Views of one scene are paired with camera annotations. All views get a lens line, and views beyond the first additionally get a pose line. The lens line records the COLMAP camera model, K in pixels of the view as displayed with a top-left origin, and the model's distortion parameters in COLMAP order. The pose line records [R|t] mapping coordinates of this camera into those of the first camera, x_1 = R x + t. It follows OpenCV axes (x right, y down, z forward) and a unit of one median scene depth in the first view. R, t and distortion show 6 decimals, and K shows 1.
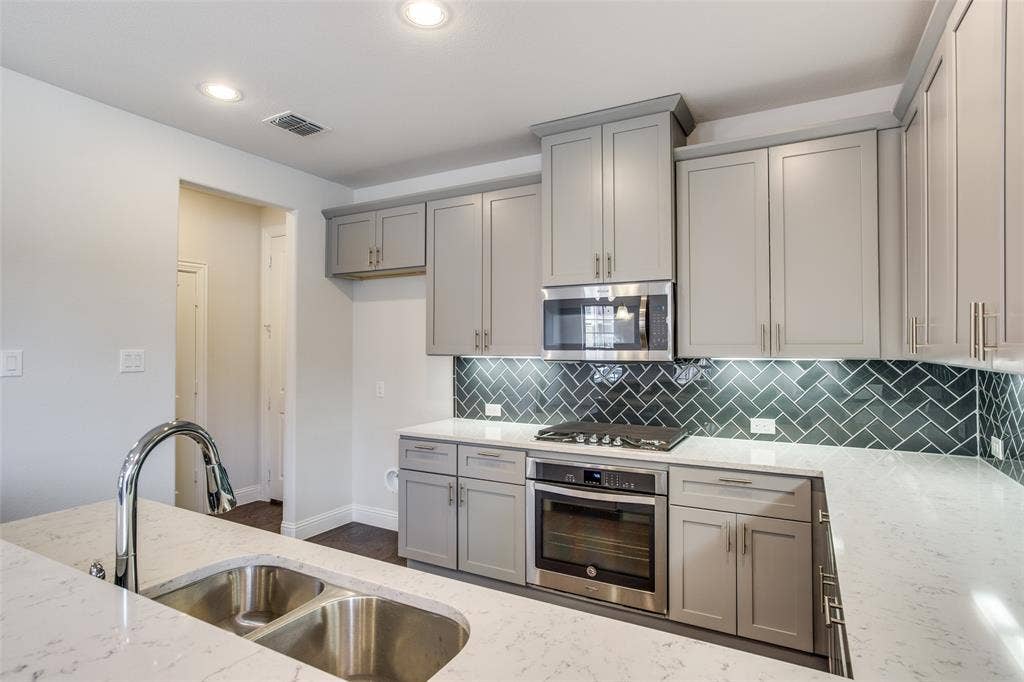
lens RADIAL K [[537.1, 0, 512.0], [0, 537.1, 341.0], [0, 0, 1]] dist [-0.001836, 0.001117]
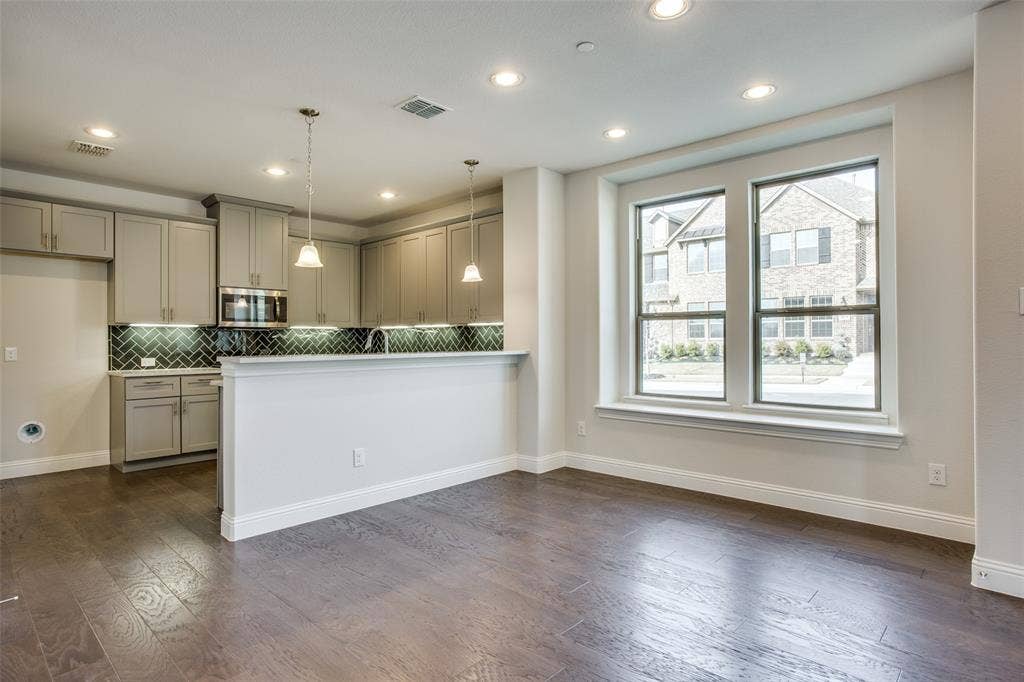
lens RADIAL K [[557.0, 0, 498.8], [0, 557.0, 343.1], [0, 0, 1]] dist [-0.006121, -0.000424]
pose [[0.266865, -0.002641, 0.963730, -1.562679], [-0.009602, 0.999939, 0.005399, 0.074698], [-0.963686, -0.010695, 0.266823, -0.412330]]
